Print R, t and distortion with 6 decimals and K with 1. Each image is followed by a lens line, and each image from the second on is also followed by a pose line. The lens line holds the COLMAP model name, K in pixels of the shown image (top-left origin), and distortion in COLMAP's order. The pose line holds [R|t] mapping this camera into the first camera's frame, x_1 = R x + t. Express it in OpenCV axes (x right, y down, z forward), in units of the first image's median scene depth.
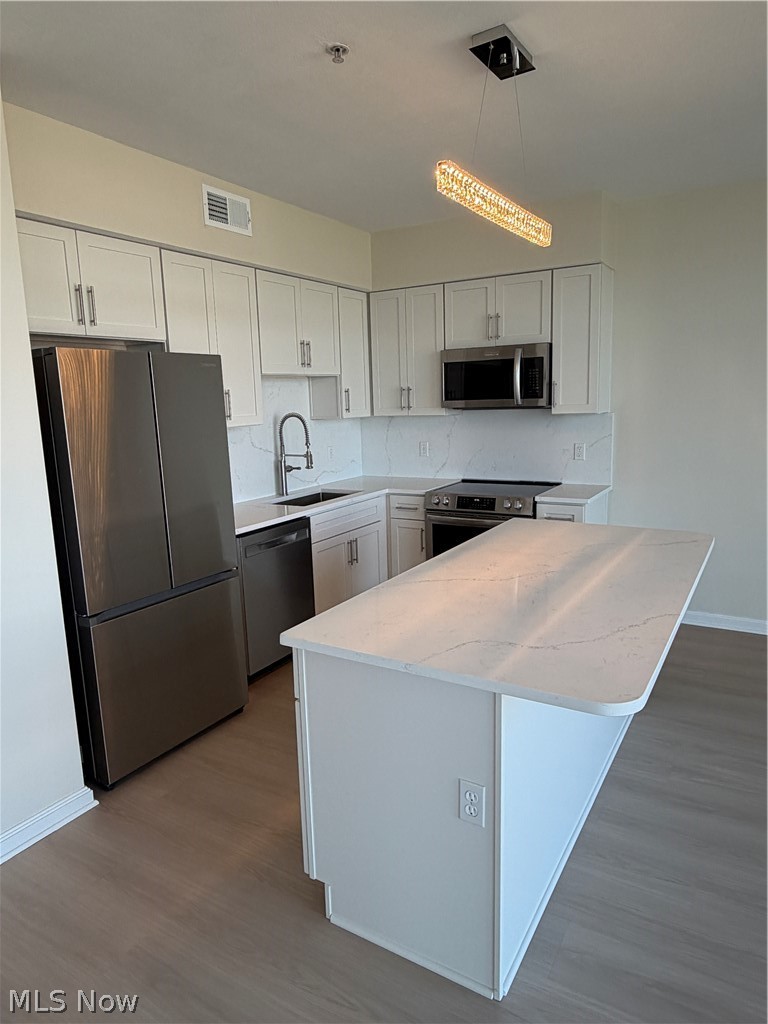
lens RADIAL K [[650.1, 0, 384.0], [0, 650.1, 512.0], [0, 0, 1]] dist [-0.001138, 0.000360]
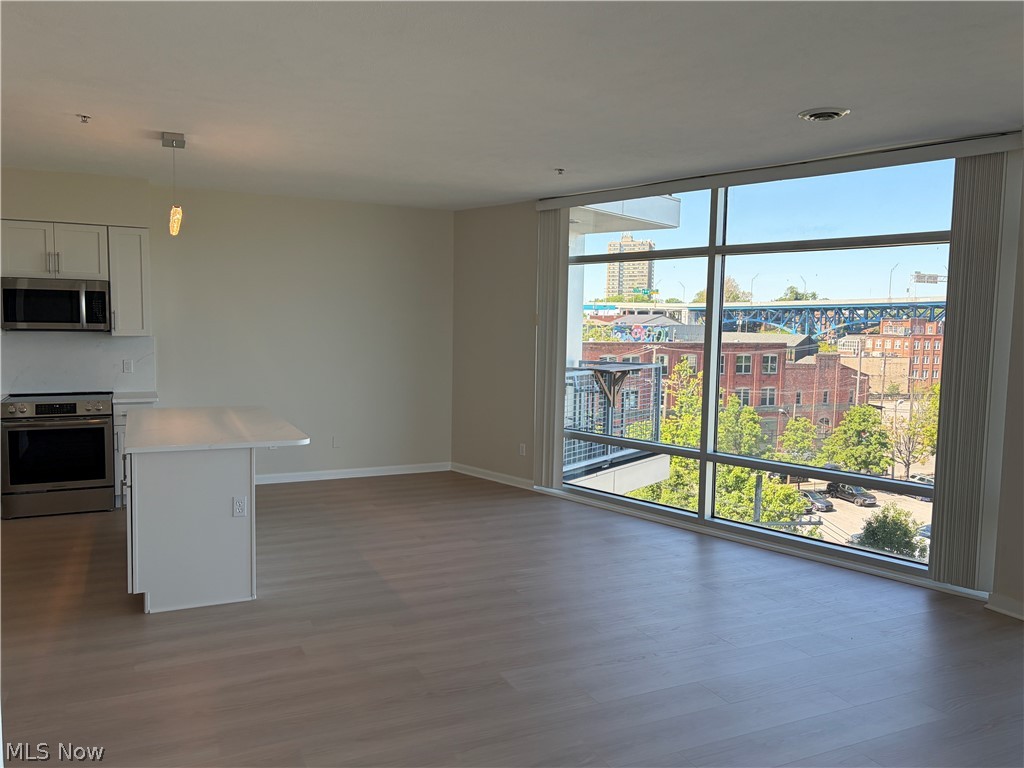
lens RADIAL K [[774.8, 0, 517.7], [0, 774.8, 385.7], [0, 0, 1]] dist [0.067719, -0.076651]
pose [[0.548762, -0.029336, 0.835463, -0.582794], [0.114006, 0.992673, -0.040027, 0.096858], [-0.828168, 0.117213, 0.548086, -0.481219]]
